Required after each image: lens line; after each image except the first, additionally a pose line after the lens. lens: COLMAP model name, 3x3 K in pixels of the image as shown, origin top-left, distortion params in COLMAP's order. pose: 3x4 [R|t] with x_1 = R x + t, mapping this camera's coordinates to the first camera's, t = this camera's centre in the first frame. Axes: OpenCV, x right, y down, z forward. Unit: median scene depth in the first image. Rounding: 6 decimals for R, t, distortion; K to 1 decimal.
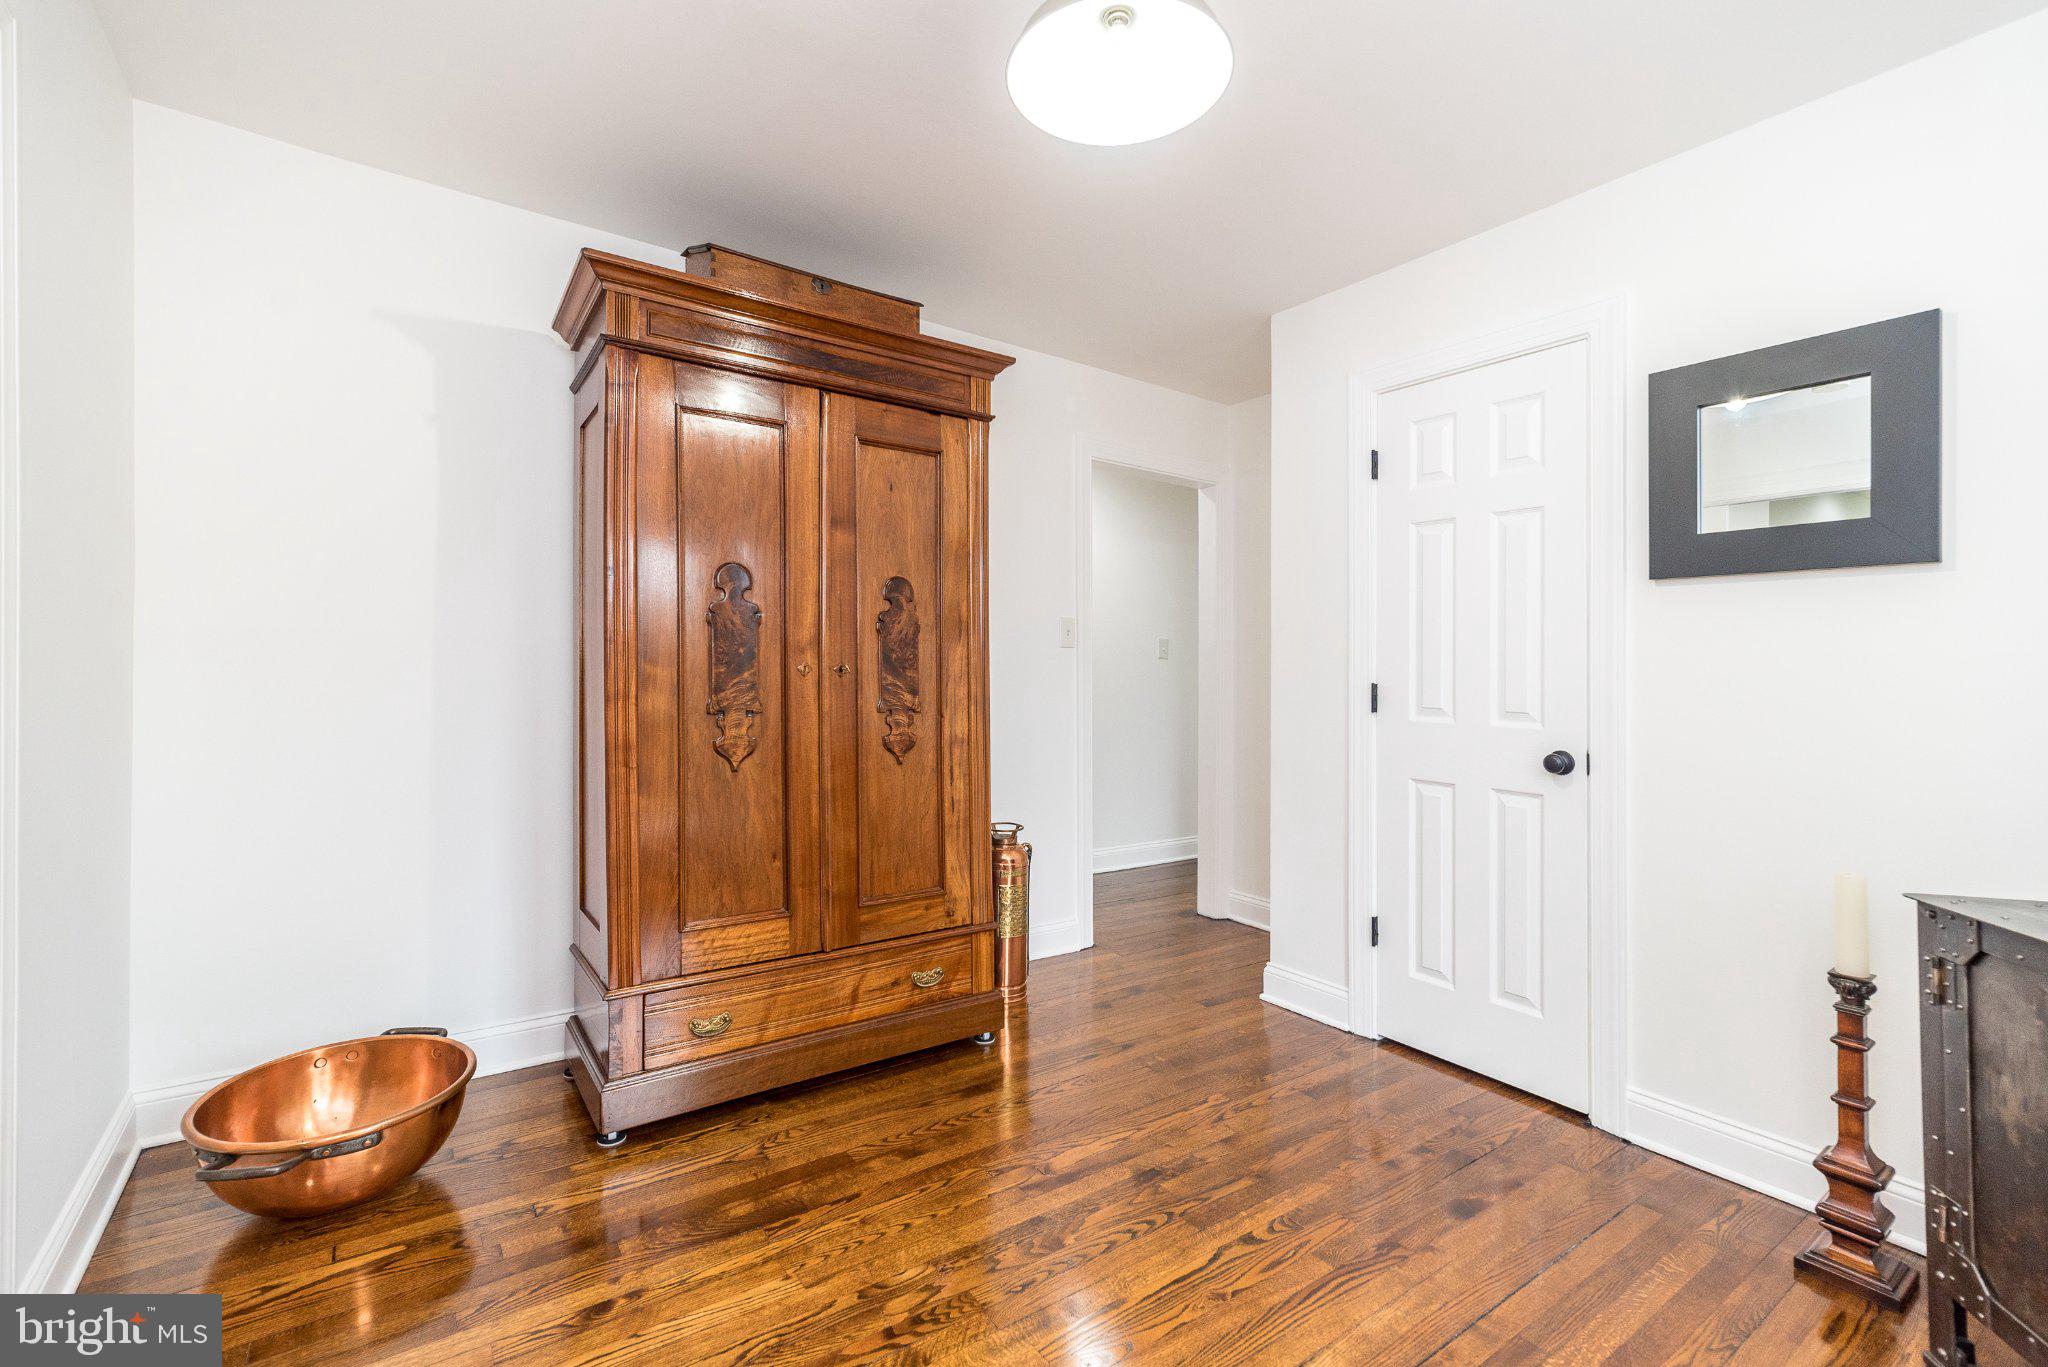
lens RADIAL K [[901.8, 0, 1024.0], [0, 901.8, 683.5], [0, 0, 1]] dist [-0.003566, -0.000208]
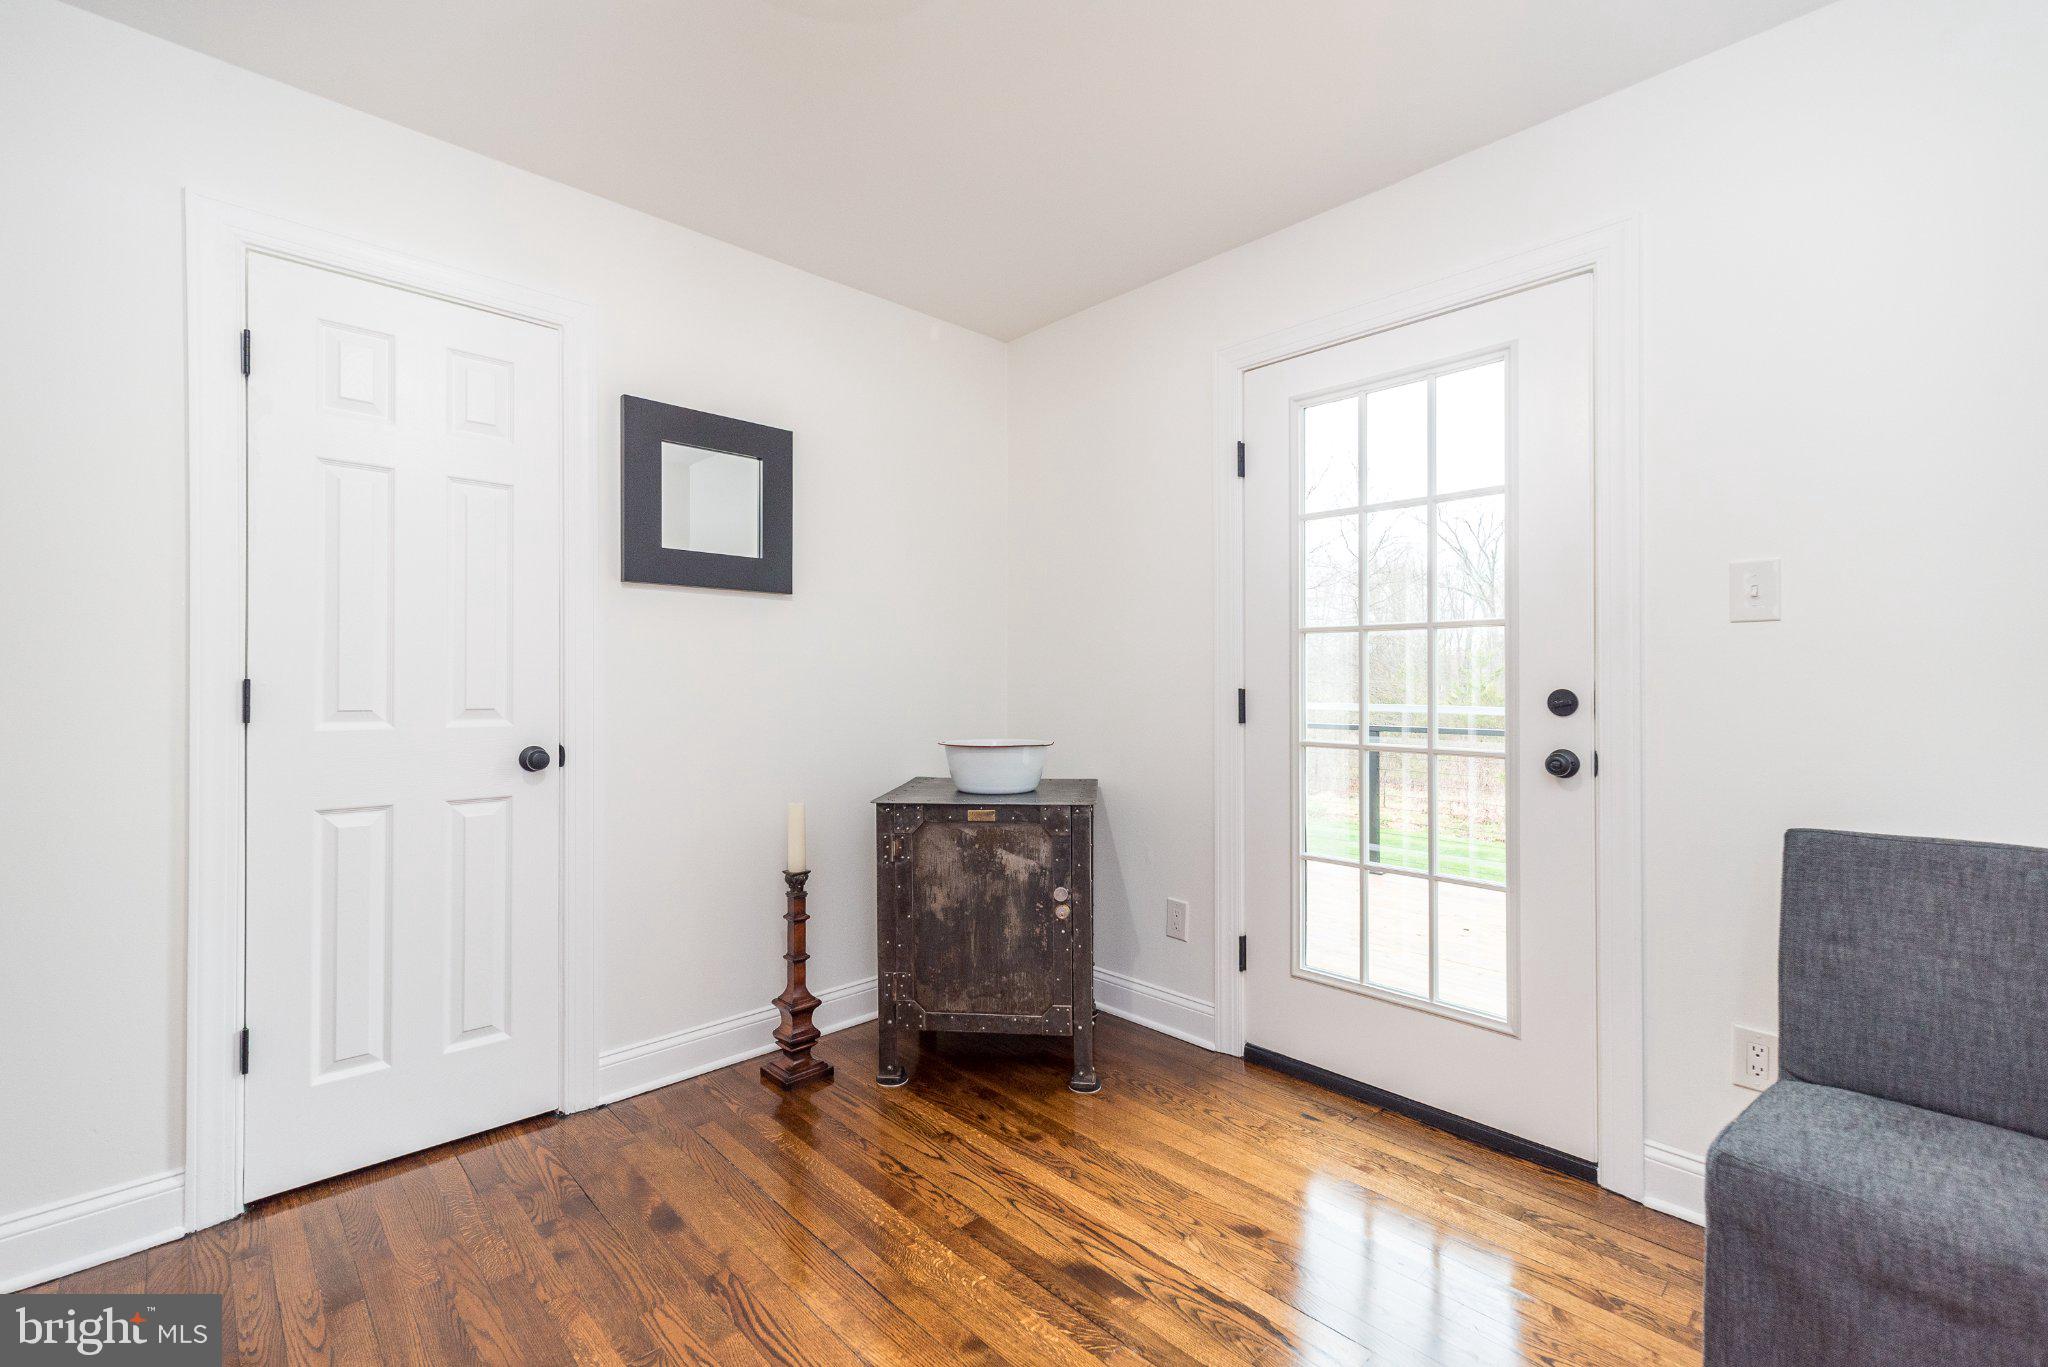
lens RADIAL K [[915.2, 0, 1029.6], [0, 915.2, 654.3], [0, 0, 1]] dist [0.002114, 0.000245]
pose [[-0.172133, 0.005382, 0.985059, -0.495993], [0.002364, 0.999984, -0.005050, -0.018389], [-0.985071, 0.001459, -0.172143, 0.703927]]
